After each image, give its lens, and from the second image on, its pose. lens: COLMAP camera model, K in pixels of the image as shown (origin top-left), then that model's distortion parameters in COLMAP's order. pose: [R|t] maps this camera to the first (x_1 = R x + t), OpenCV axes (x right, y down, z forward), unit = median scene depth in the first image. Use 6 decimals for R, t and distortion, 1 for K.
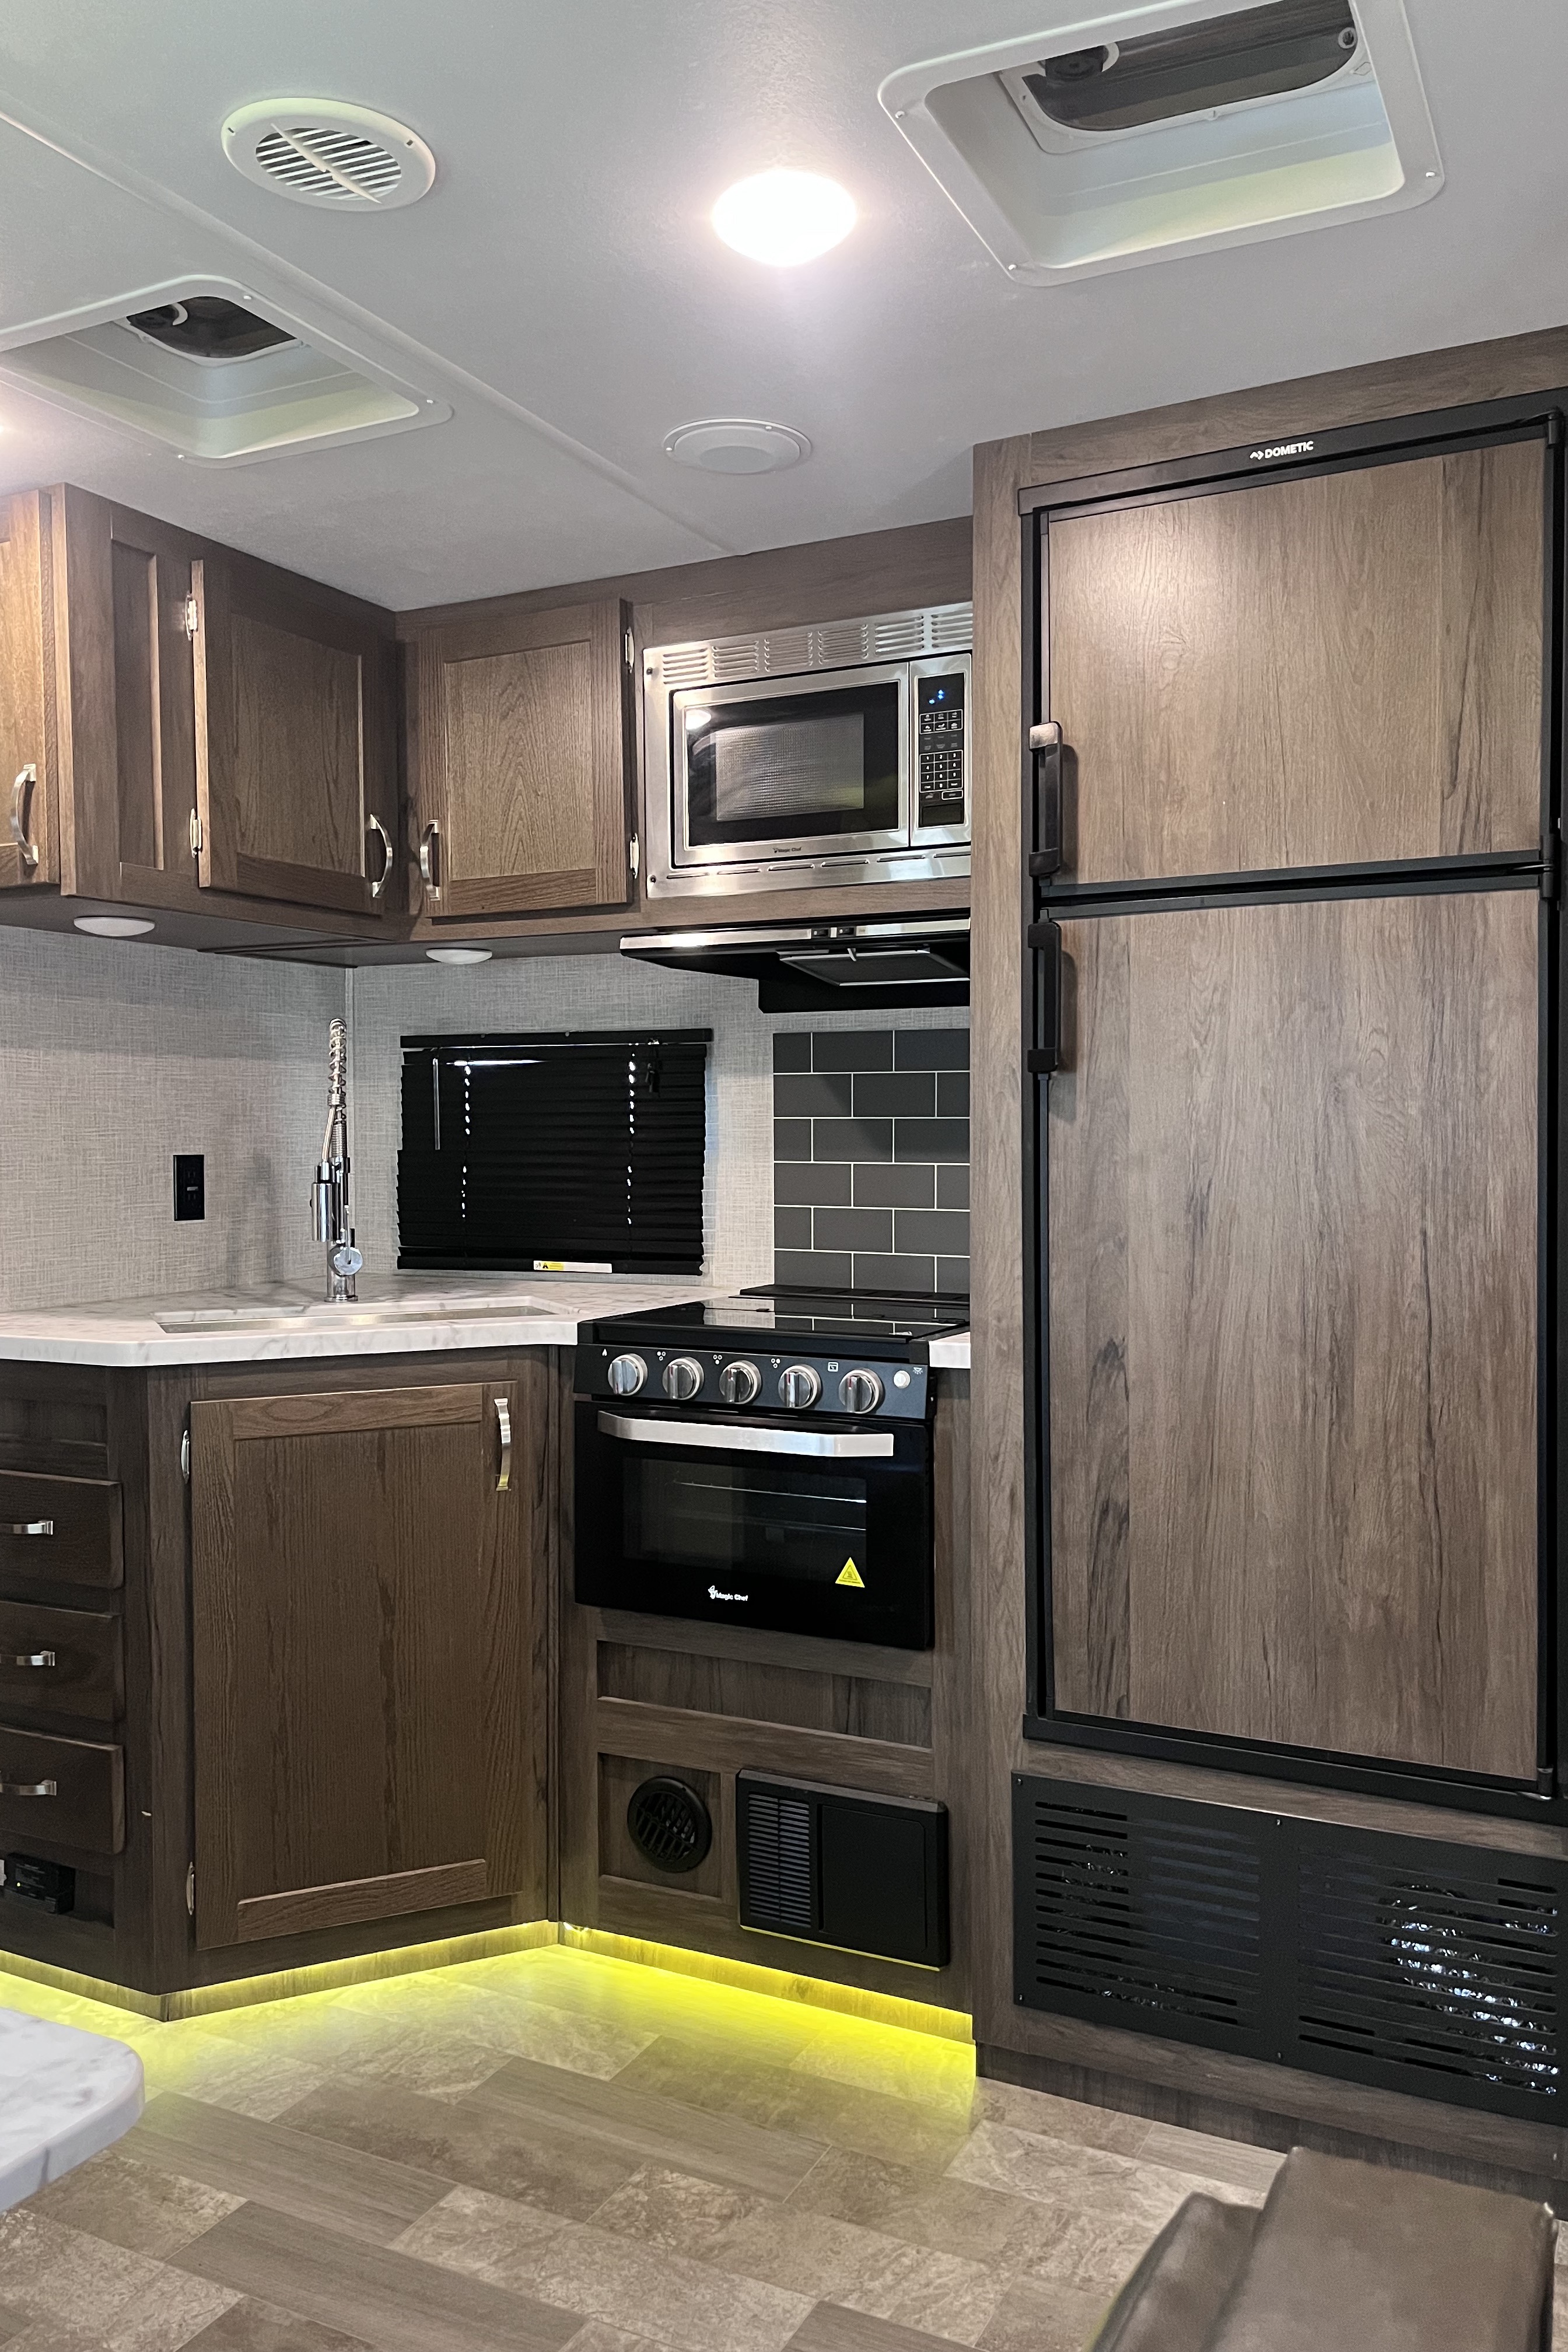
lens RADIAL K [[1754.2, 0, 784.0], [0, 1754.2, 1176.0], [0, 0, 1]] dist [0.029745, -0.066906]
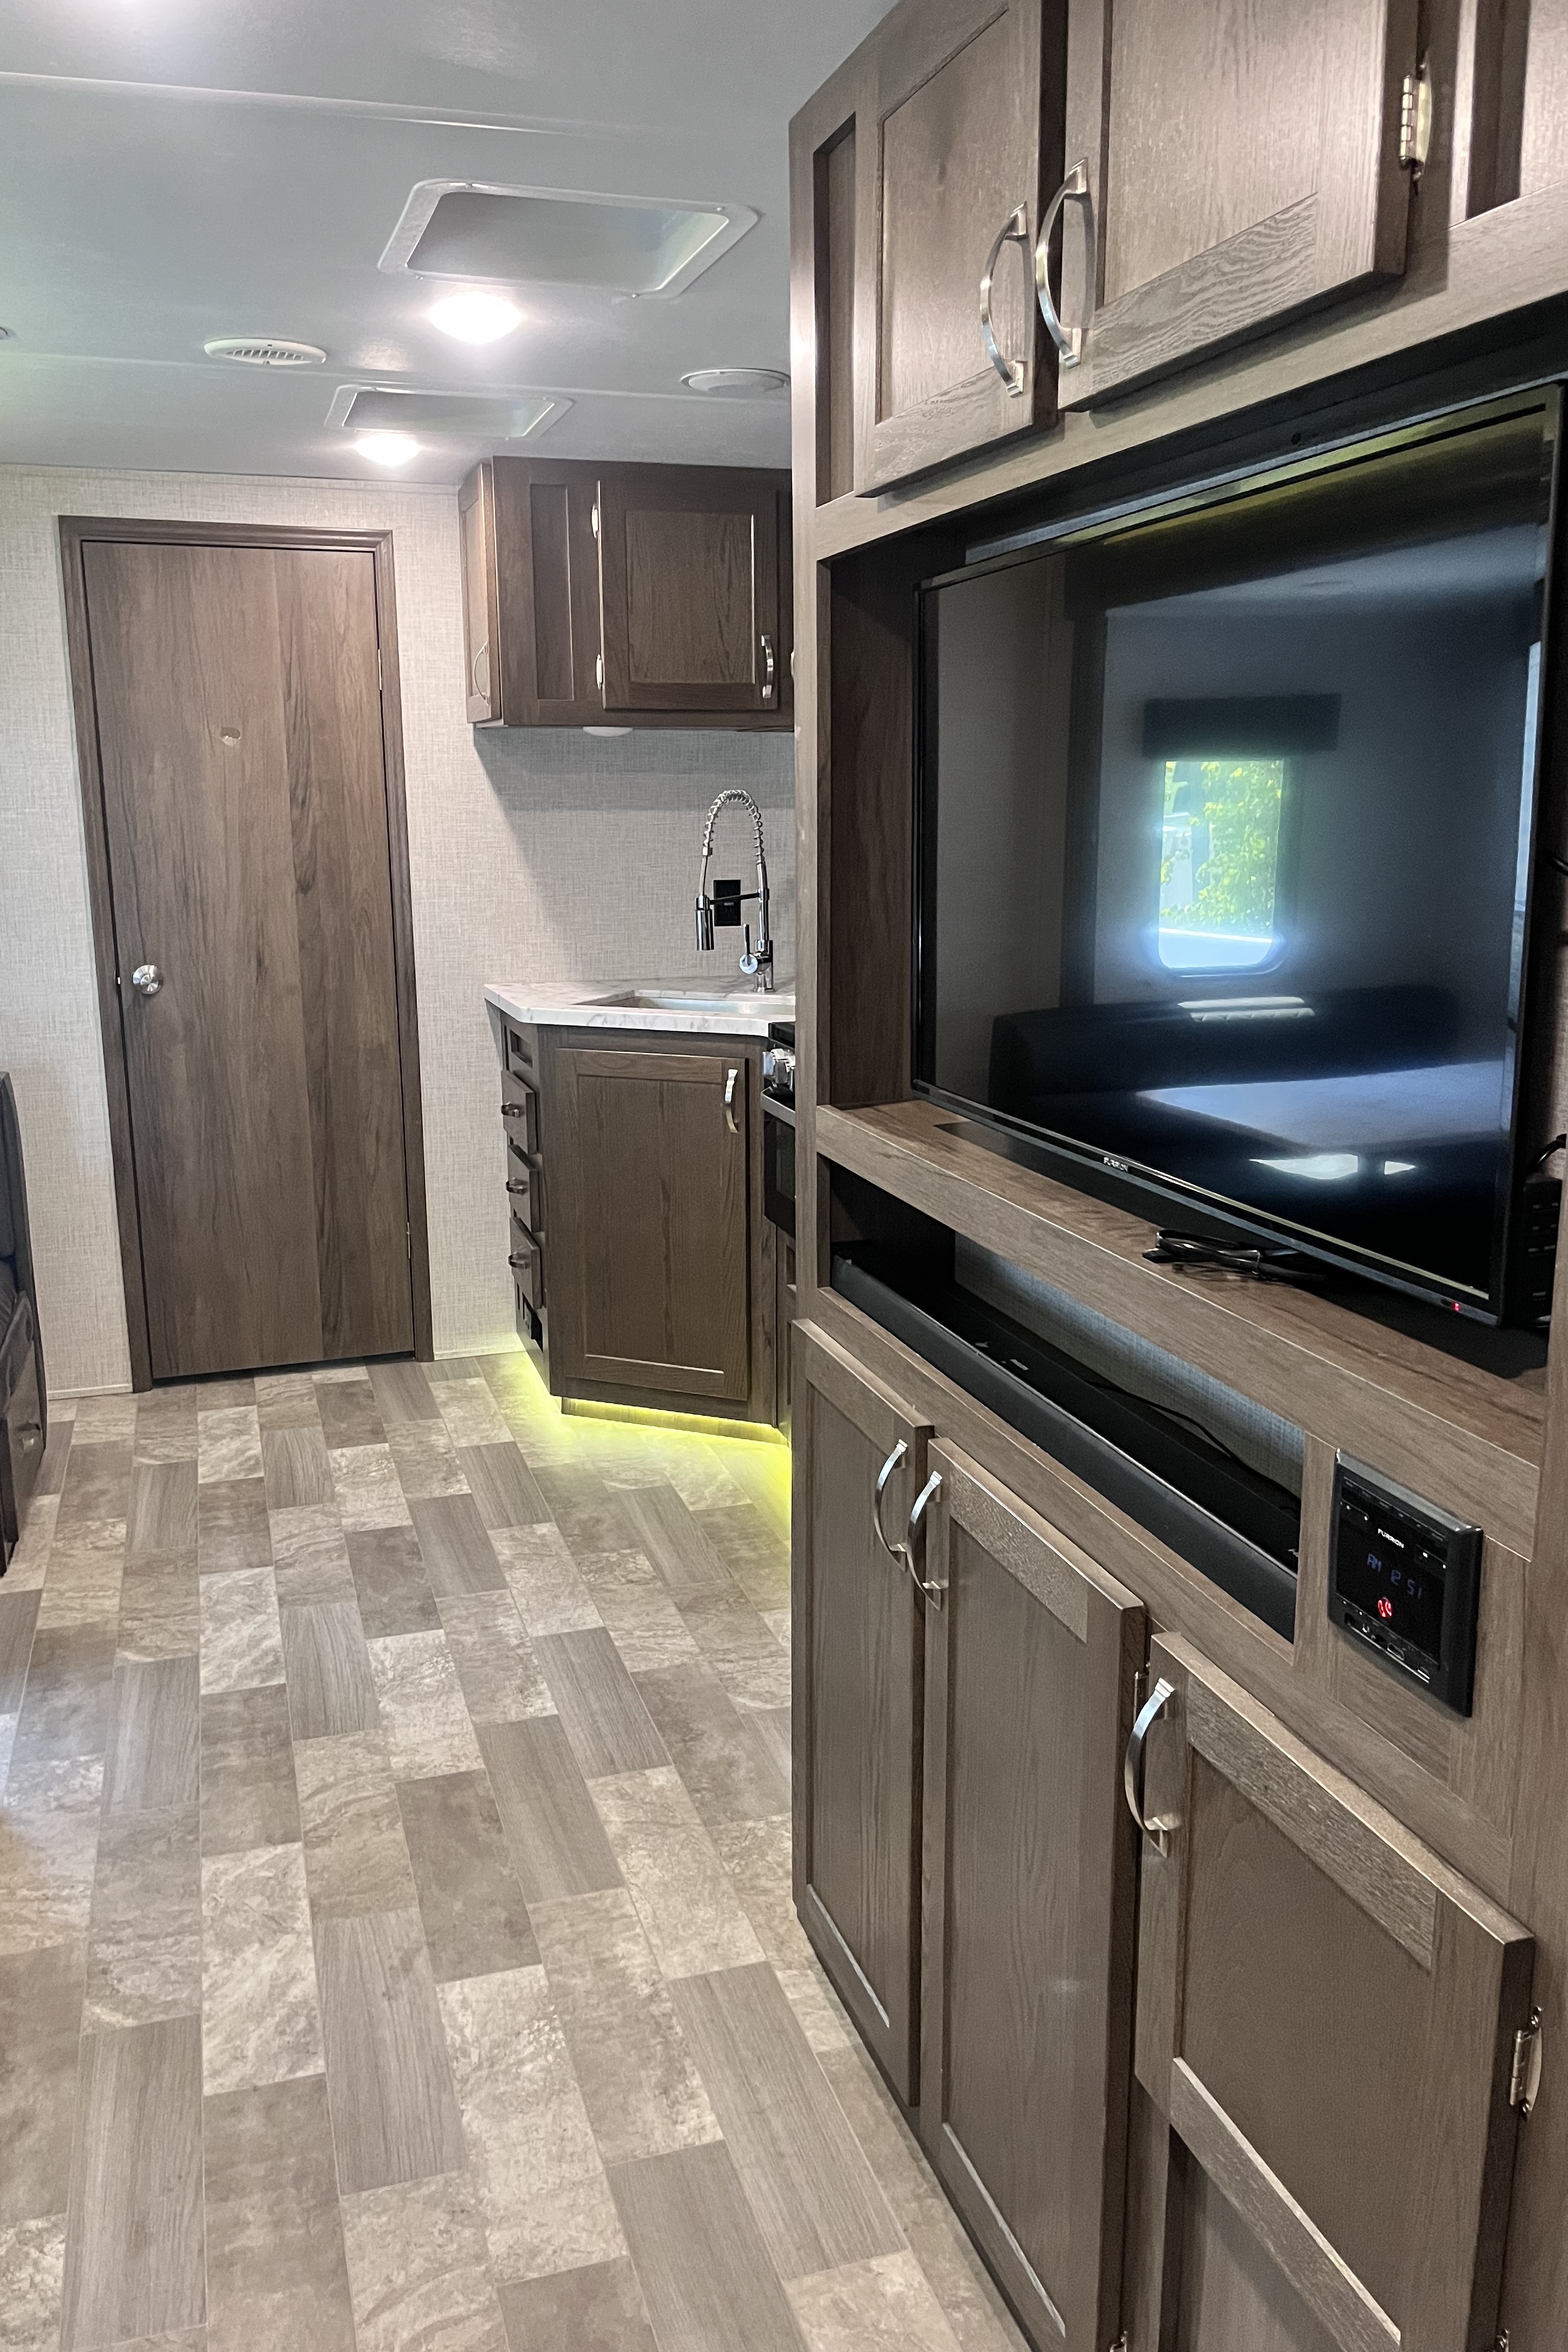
lens RADIAL K [[1736.0, 0, 774.8], [0, 1736.0, 1157.0], [0, 0, 1]] dist [0.035072, -0.065634]
pose [[0.705486, 0.148652, -0.692958, 0.914034], [-0.017610, 0.981131, 0.192542, -0.082510], [0.708505, -0.123632, 0.694792, 0.026029]]
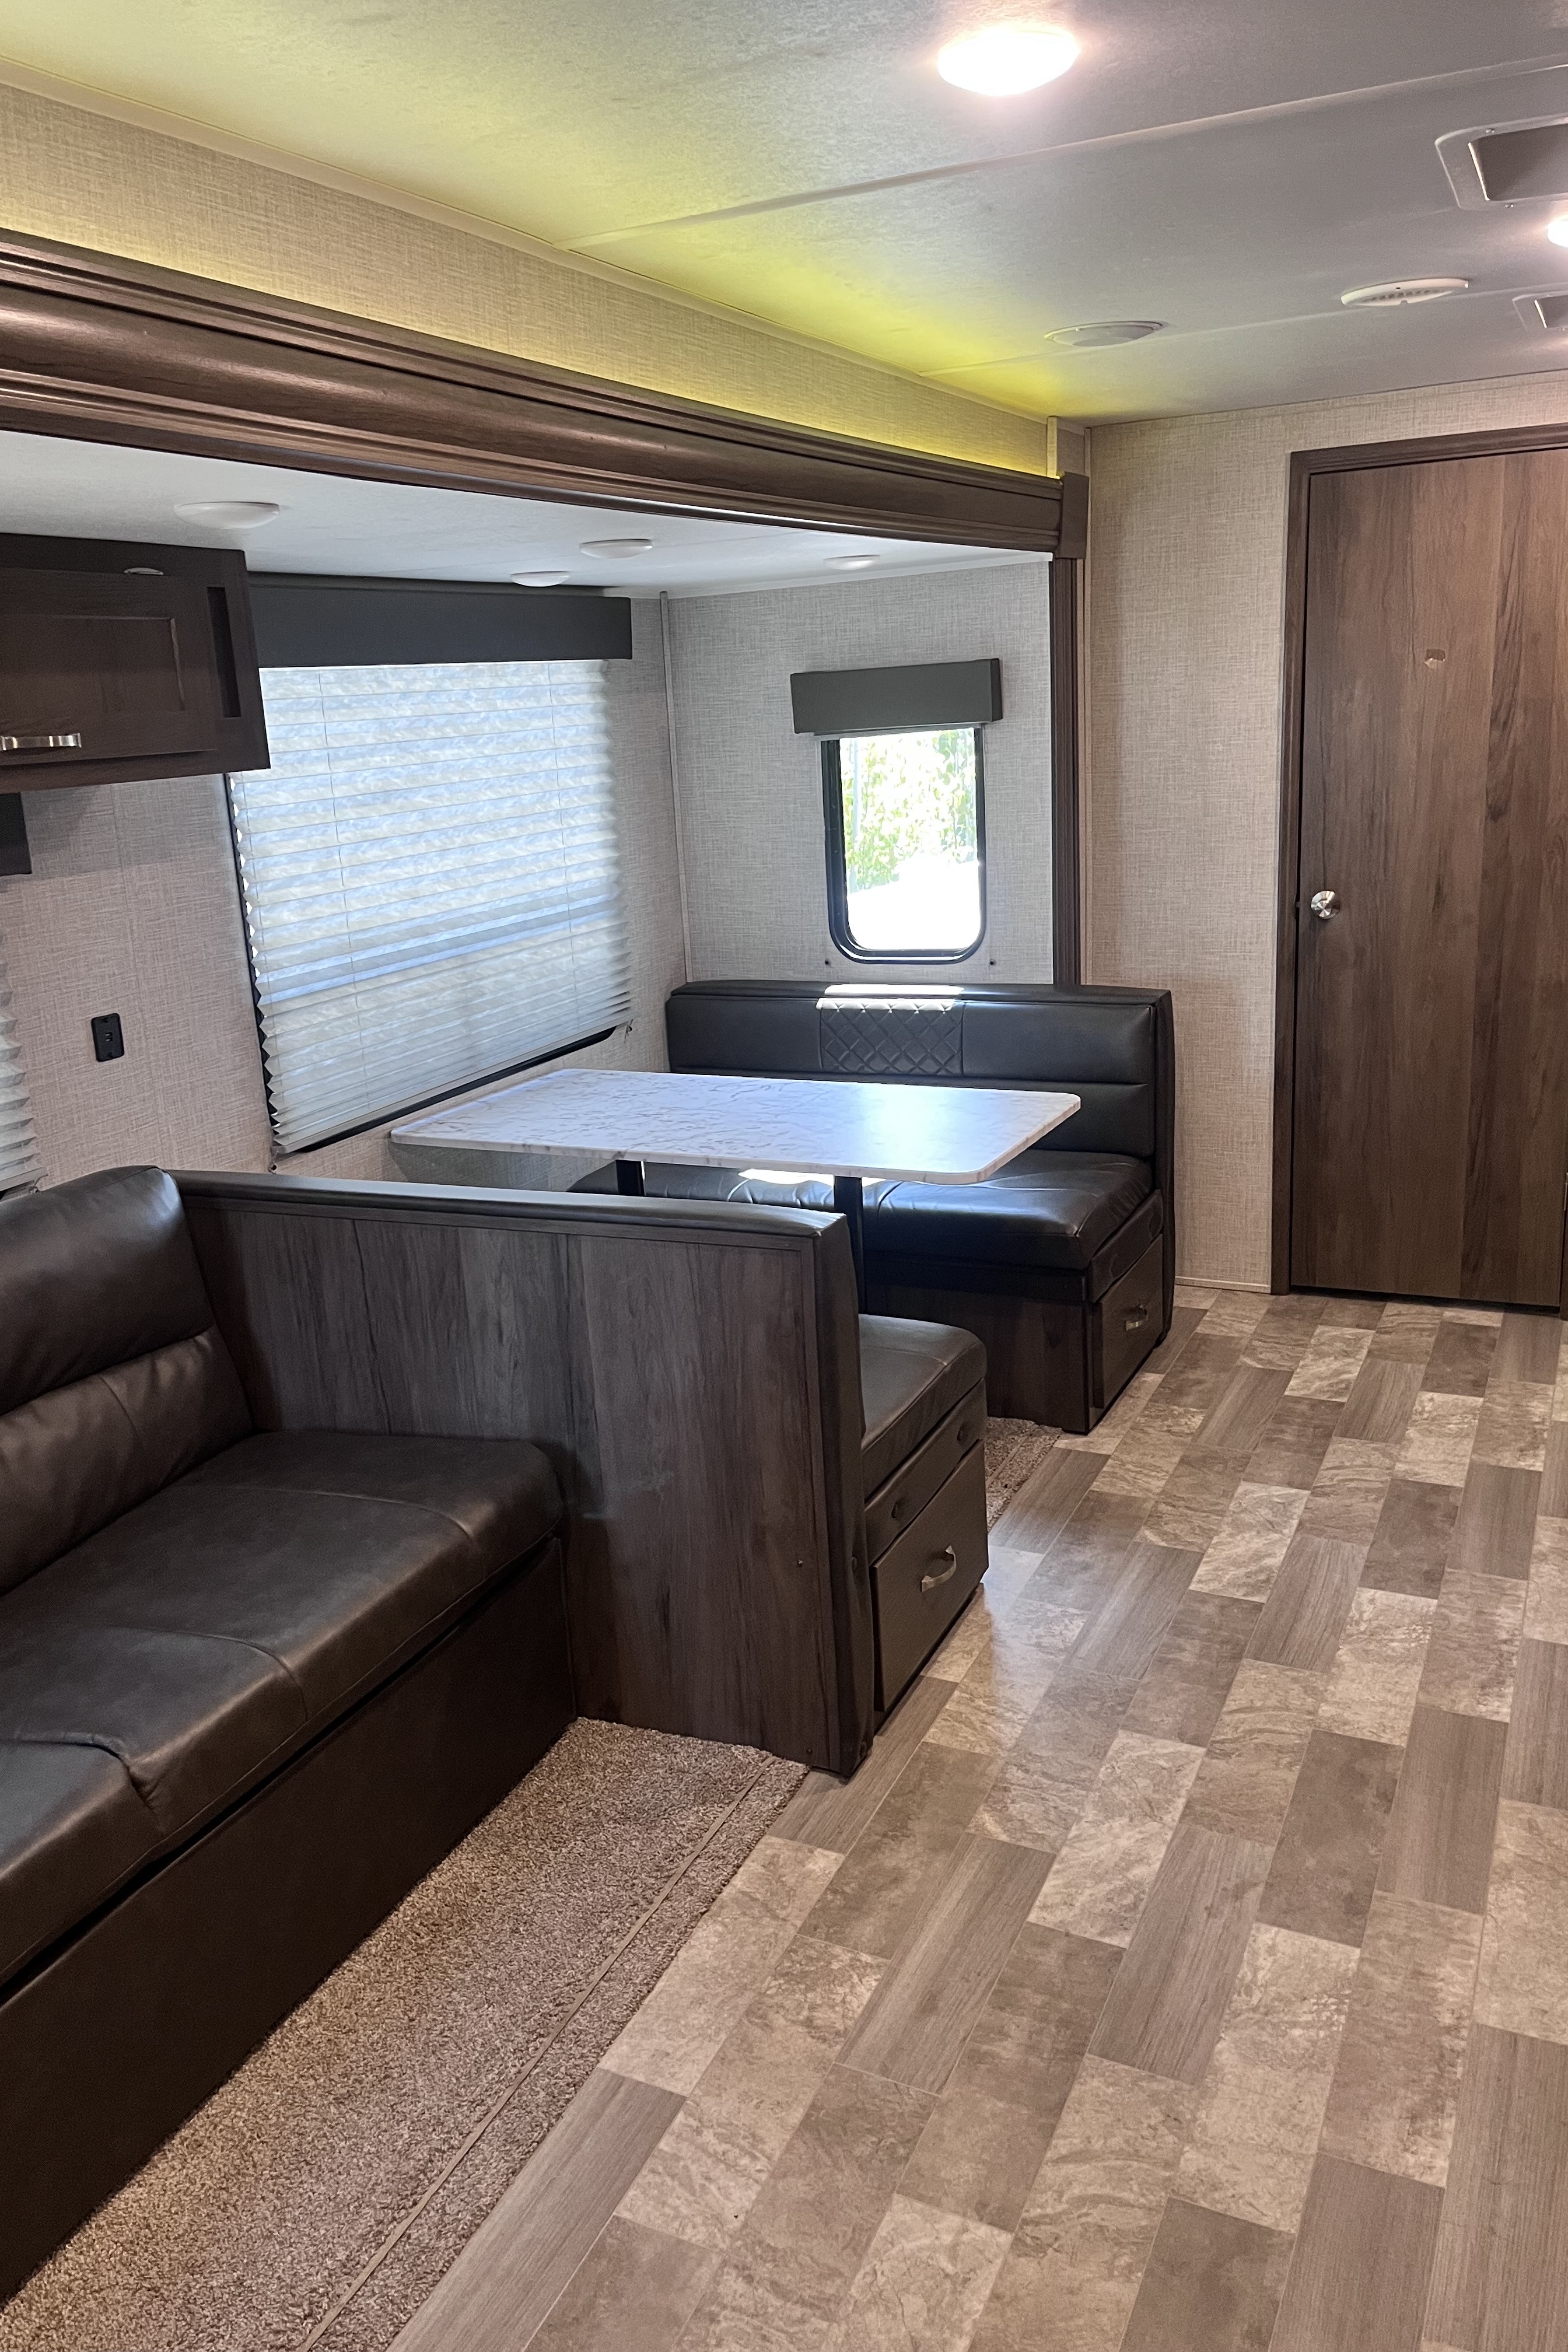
lens RADIAL K [[1743.1, 0, 783.6], [0, 1743.1, 1186.6], [0, 0, 1]] dist [0.041913, -0.060188]
pose [[0.026692, 0.276246, -0.960716, 1.032149], [0.030567, 0.960384, 0.277000, -0.146064], [0.999176, -0.036760, 0.017191, 0.207371]]
